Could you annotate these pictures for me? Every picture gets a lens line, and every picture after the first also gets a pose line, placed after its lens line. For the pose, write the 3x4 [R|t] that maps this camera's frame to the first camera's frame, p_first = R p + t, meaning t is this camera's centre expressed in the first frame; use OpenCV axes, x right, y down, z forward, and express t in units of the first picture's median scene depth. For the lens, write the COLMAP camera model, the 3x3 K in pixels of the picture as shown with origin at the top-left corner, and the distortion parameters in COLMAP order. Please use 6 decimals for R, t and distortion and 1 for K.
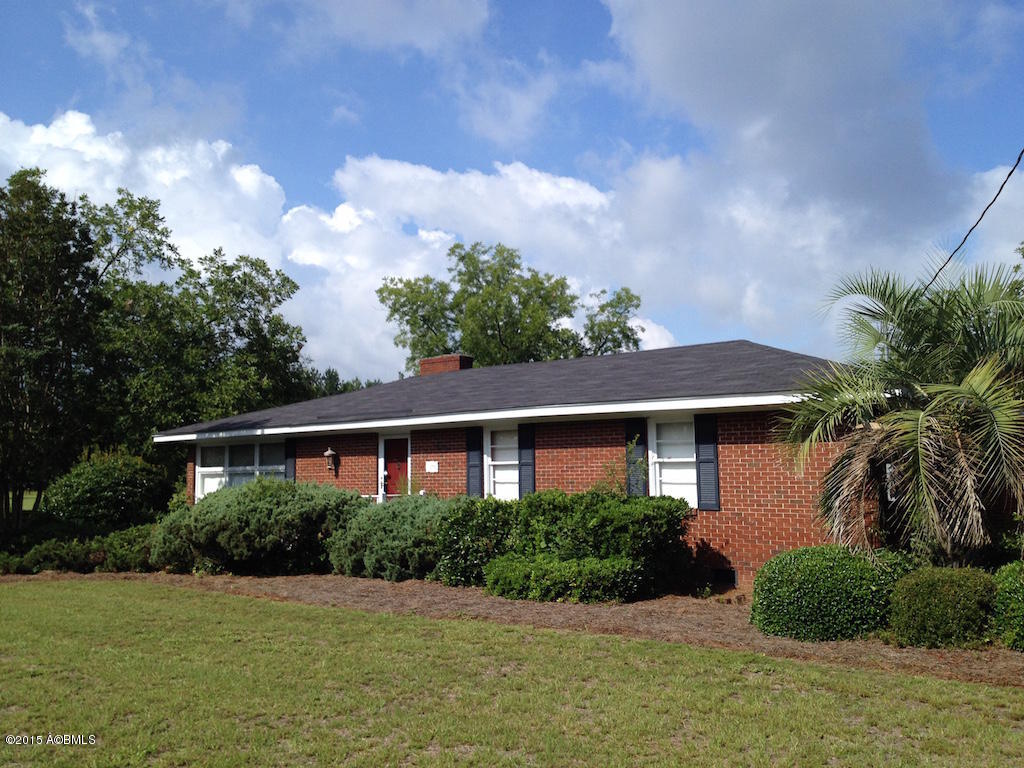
lens RADIAL K [[977.1, 0, 512.0], [0, 977.1, 384.0], [0, 0, 1]] dist [0.178200, -0.430754]
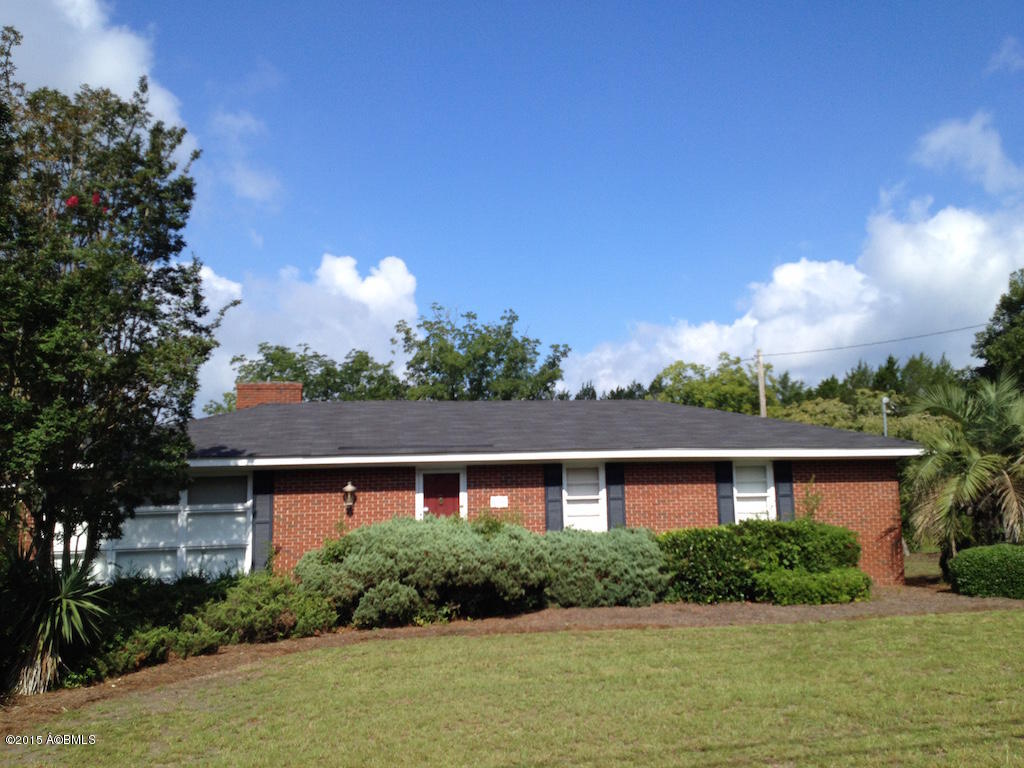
lens RADIAL K [[977.1, 0, 512.0], [0, 977.1, 384.0], [0, 0, 1]] dist [0.178200, -0.430754]
pose [[0.660159, 0.099166, 0.744551, -0.823337], [-0.049697, 0.994841, -0.088438, 0.050765], [-0.749480, 0.021381, 0.661682, 0.303046]]
